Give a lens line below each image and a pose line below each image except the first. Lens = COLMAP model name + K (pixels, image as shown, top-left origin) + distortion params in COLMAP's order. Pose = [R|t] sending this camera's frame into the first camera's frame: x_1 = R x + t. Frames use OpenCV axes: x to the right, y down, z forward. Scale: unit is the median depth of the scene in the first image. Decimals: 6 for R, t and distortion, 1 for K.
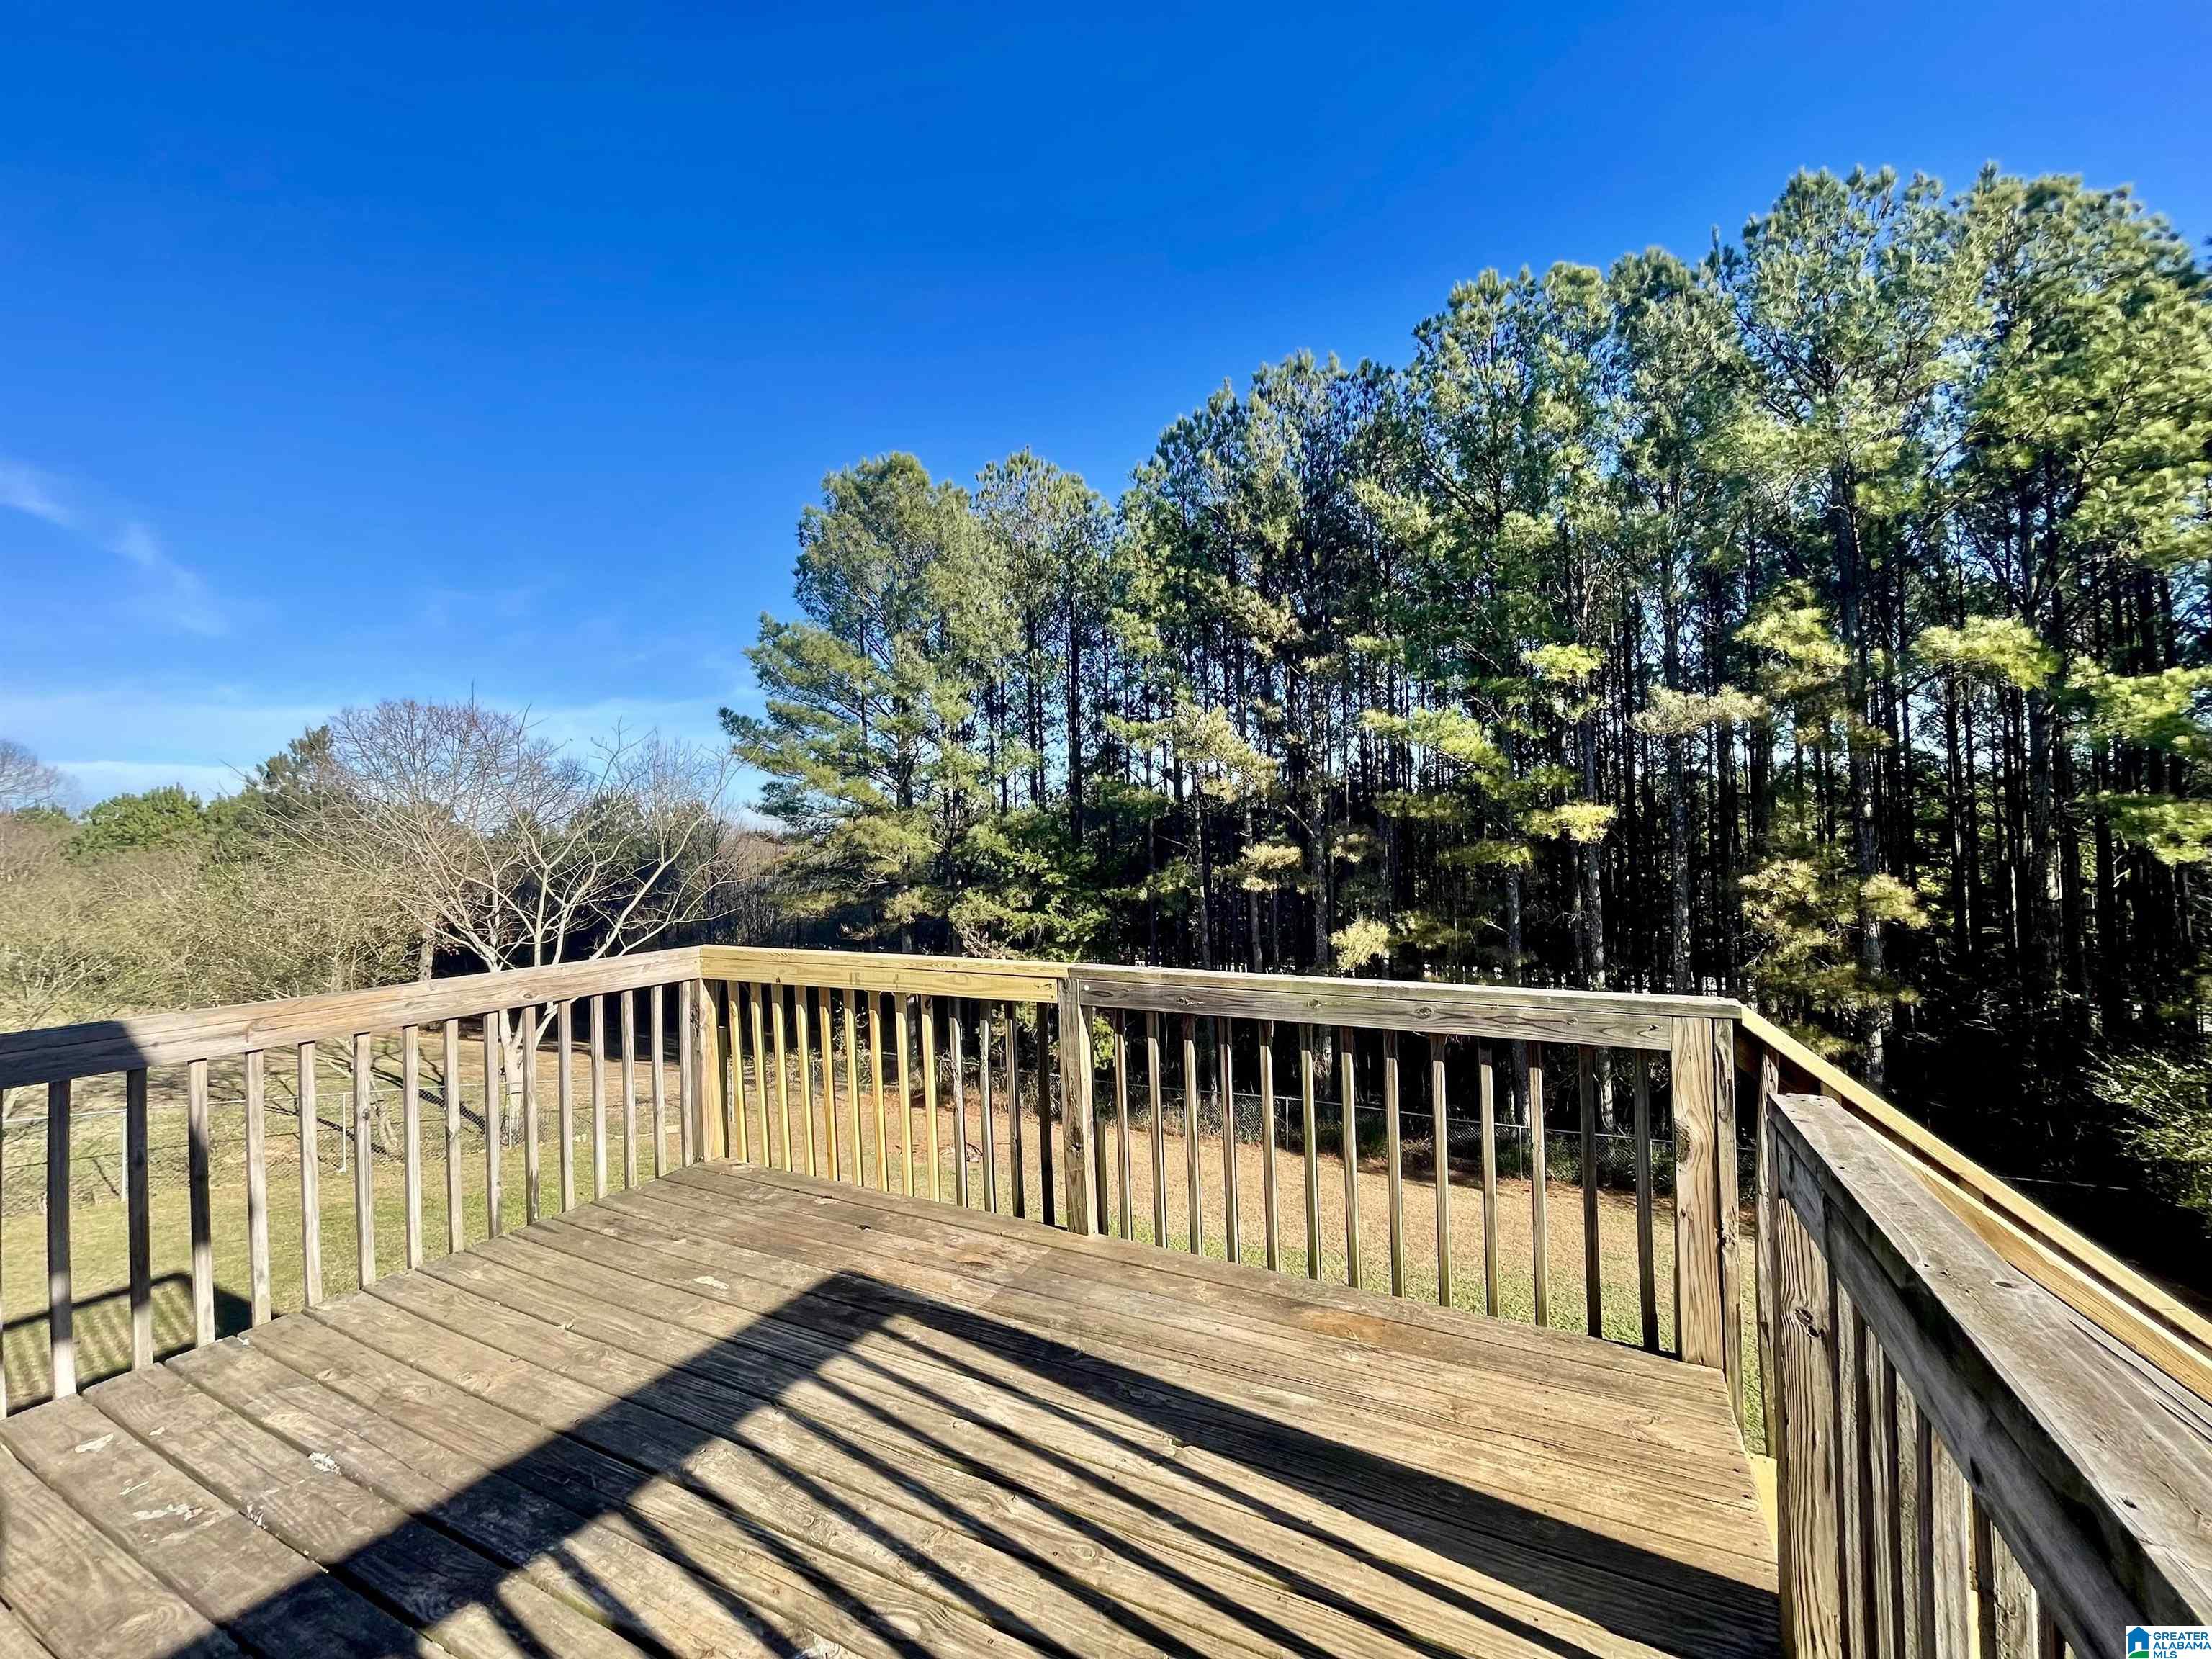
lens RADIAL K [[897.8, 0, 1106.0], [0, 897.8, 829.5], [0, 0, 1]] dist [-0.000451, 0.000024]
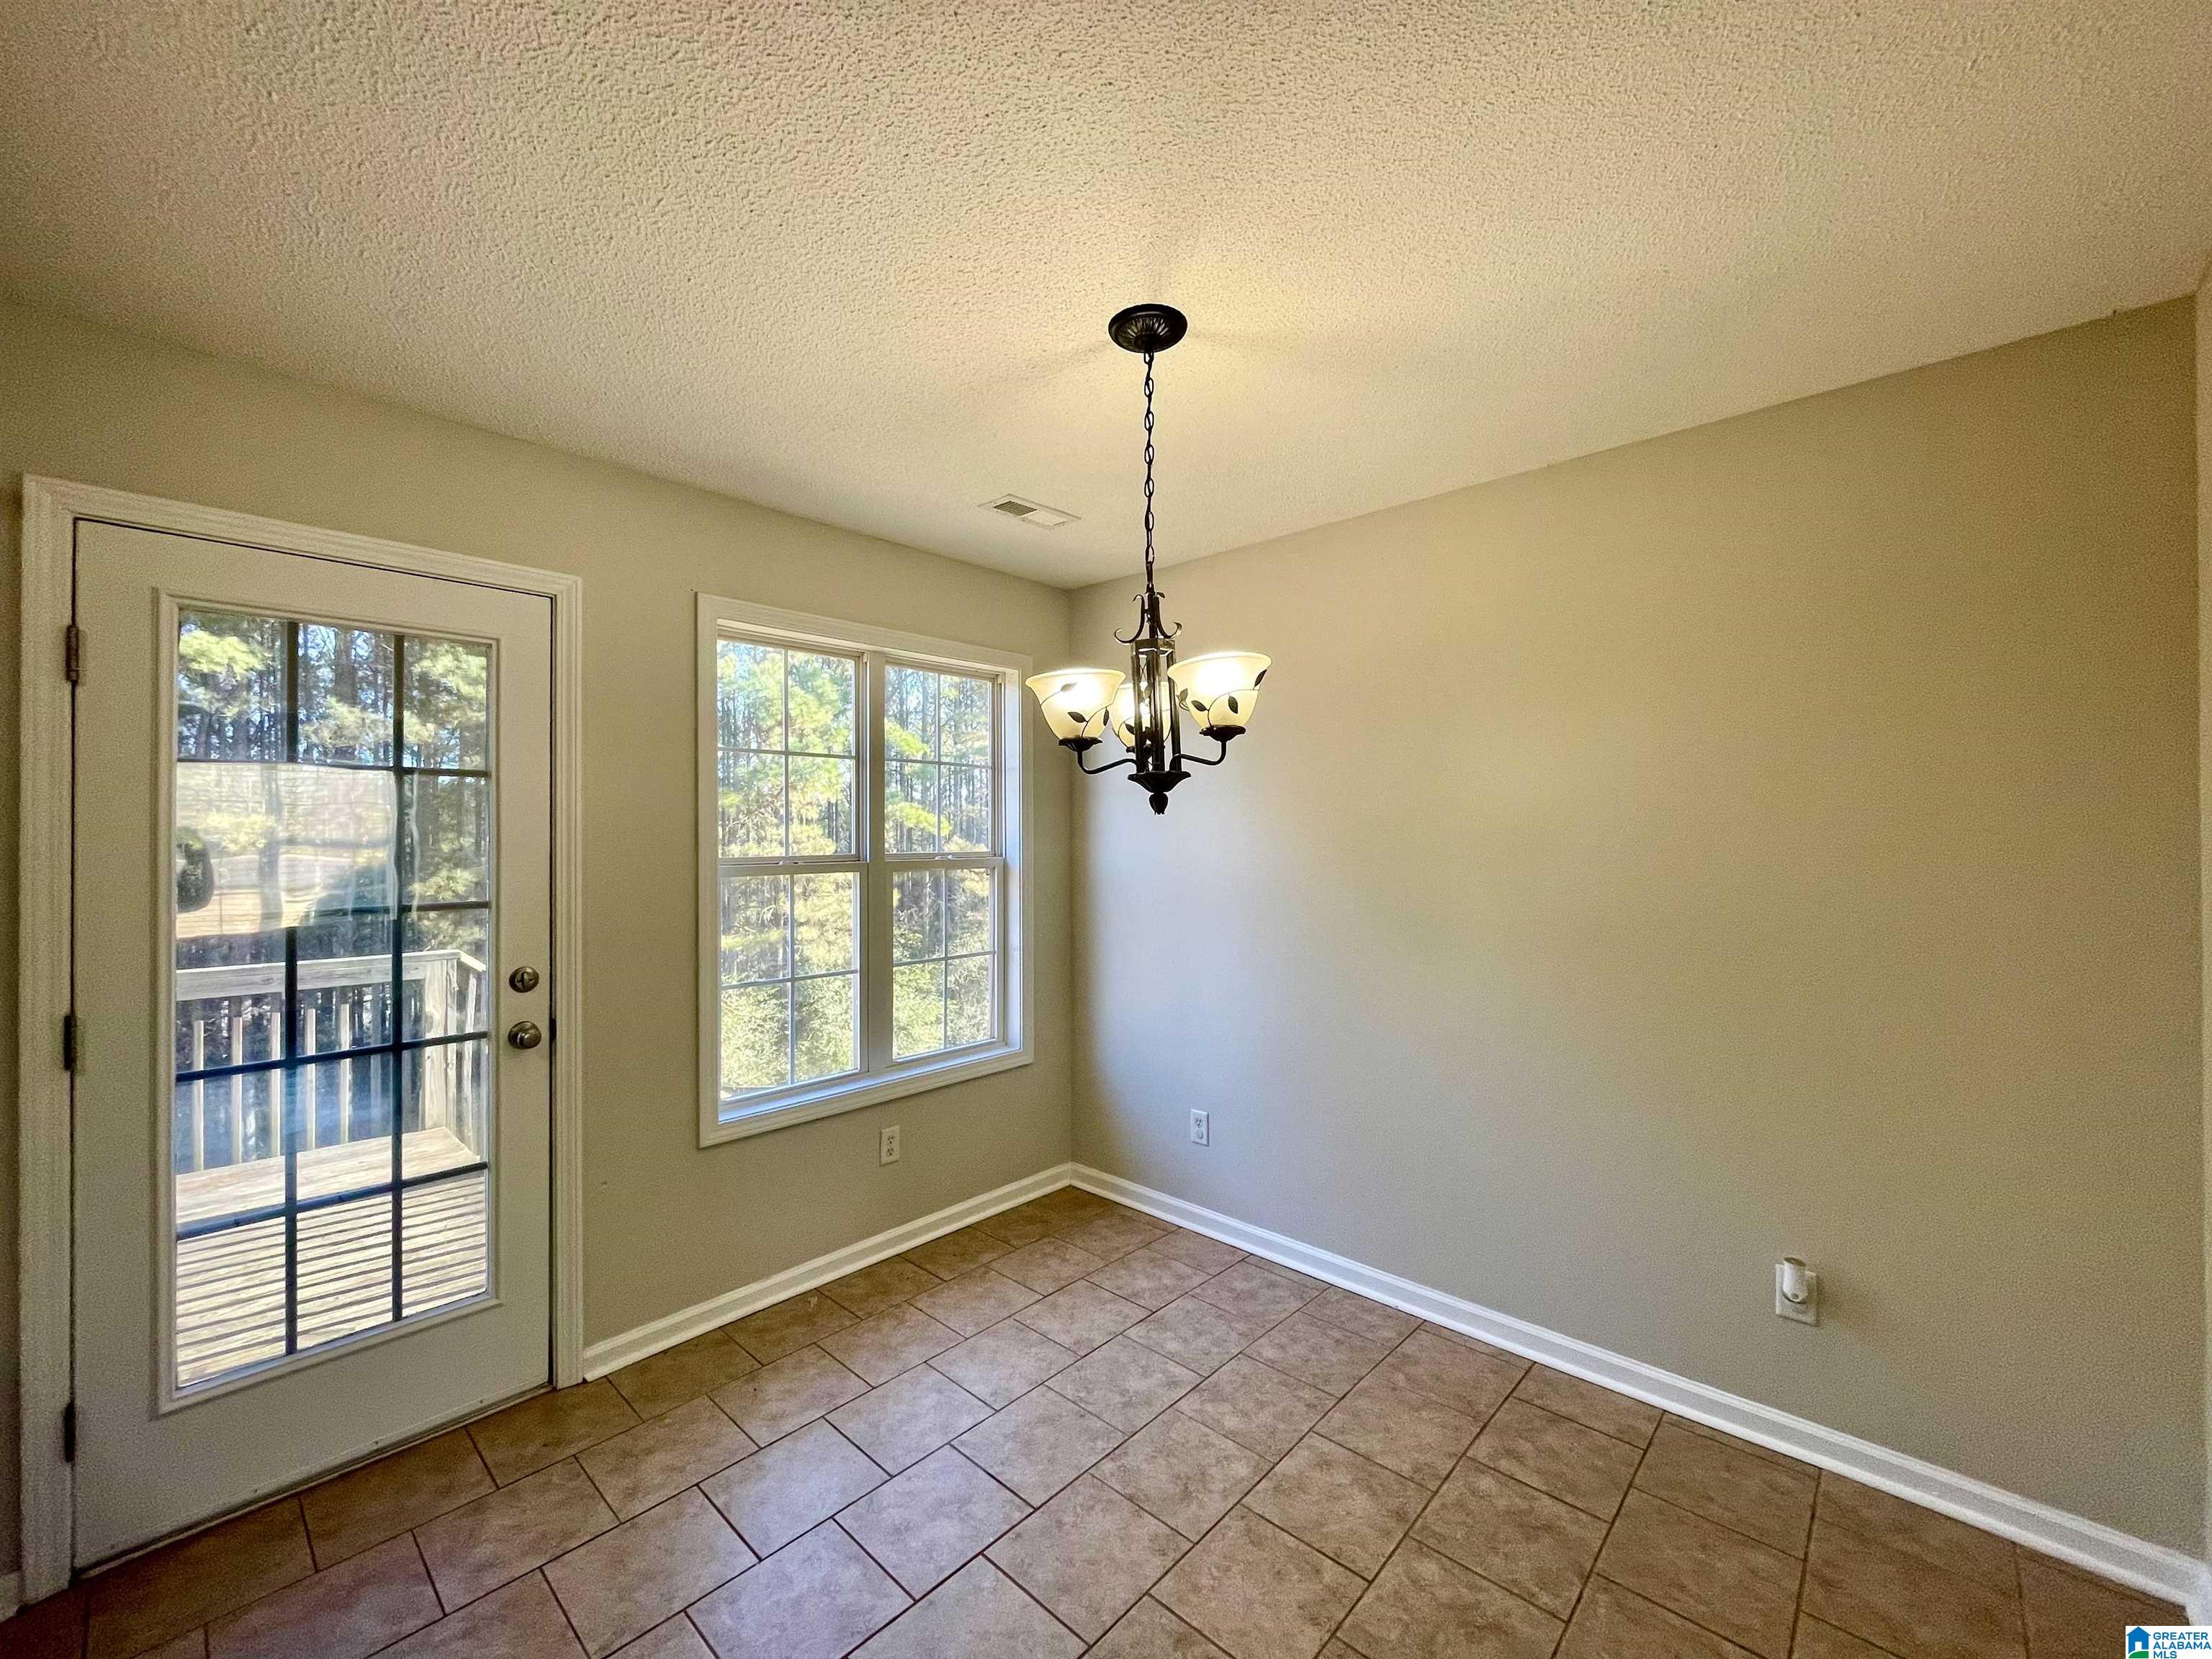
lens RADIAL K [[887.5, 0, 1106.0], [0, 887.5, 829.5], [0, 0, 1]] dist [-0.001624, -0.000144]
pose [[0.275974, 0.028651, 0.960738, -0.582381], [-0.023514, 0.999458, -0.023051, -0.053661], [-0.960877, -0.016229, 0.276498, -0.679725]]
